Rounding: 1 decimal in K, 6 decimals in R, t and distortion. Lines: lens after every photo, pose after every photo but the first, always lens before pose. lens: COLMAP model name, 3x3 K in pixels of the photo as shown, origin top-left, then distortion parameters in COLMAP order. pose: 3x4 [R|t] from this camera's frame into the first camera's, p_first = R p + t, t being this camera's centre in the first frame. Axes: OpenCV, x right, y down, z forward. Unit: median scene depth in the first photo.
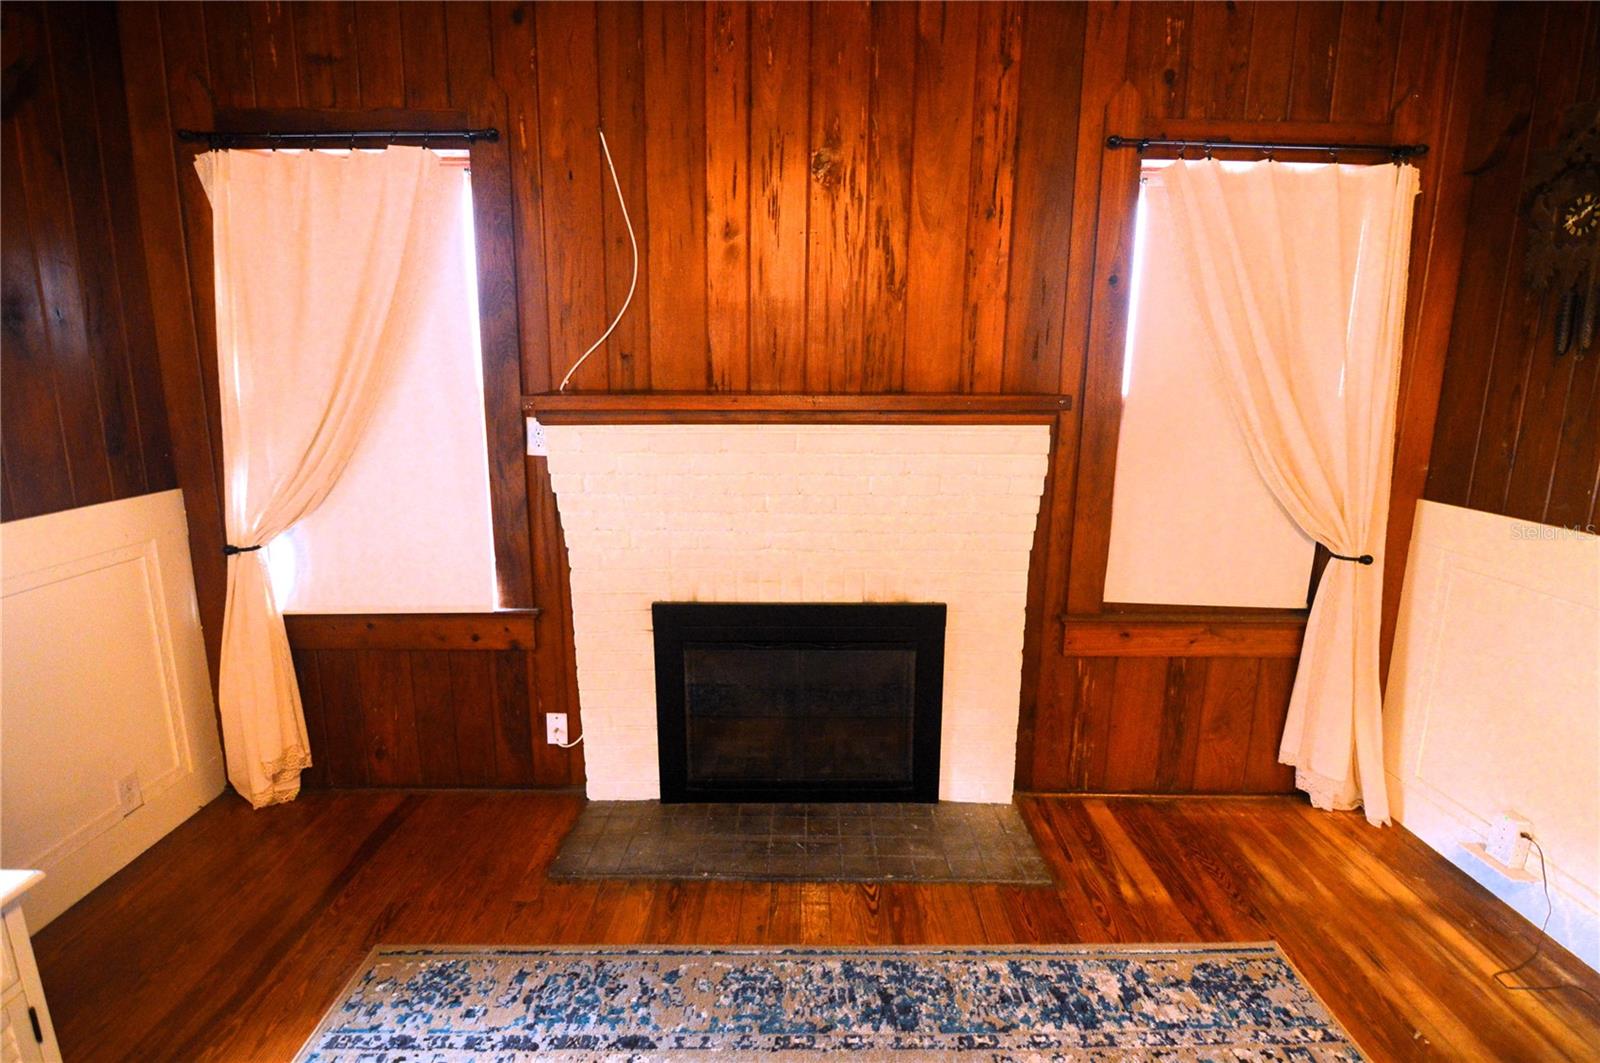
lens RADIAL K [[778.9, 0, 803.1], [0, 778.9, 538.8], [0, 0, 1]] dist [-0.005562, -0.002458]
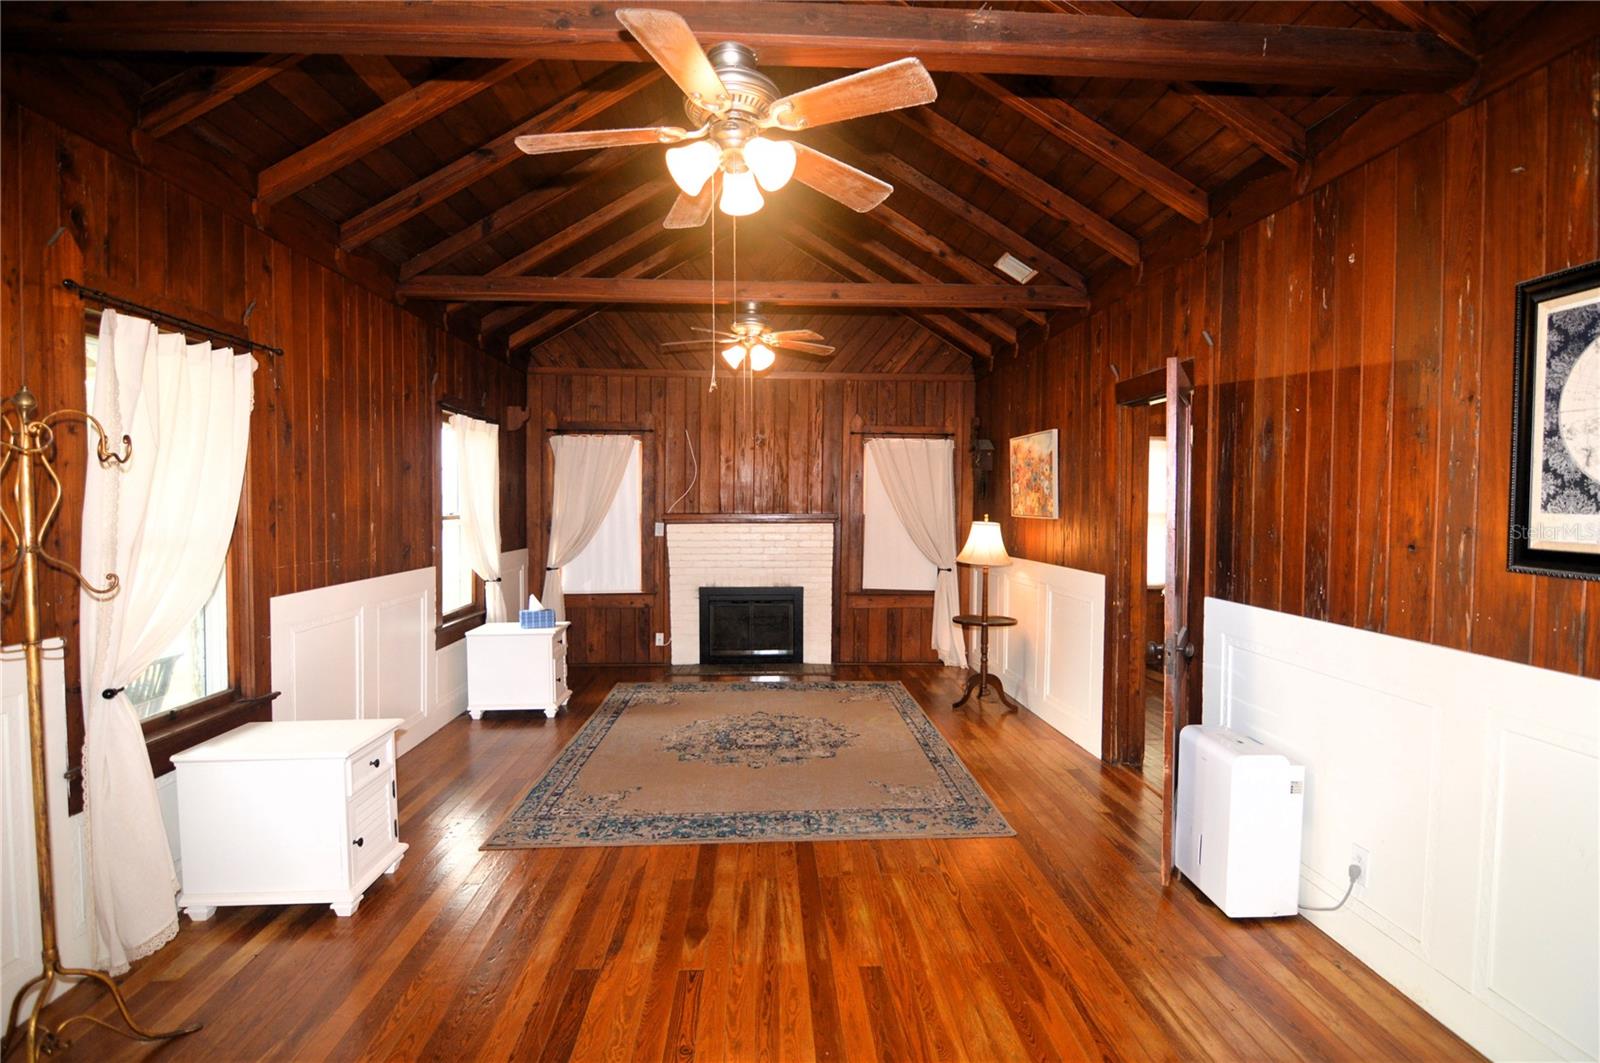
lens RADIAL K [[778.9, 0, 800.4], [0, 778.9, 526.9], [0, 0, 1]] dist [-0.005562, -0.002458]
pose [[0.999578, -0.003411, 0.028852, 0.092598], [0.007748, 0.988413, -0.151590, 0.298521], [-0.028001, 0.151750, 0.988022, -1.837984]]
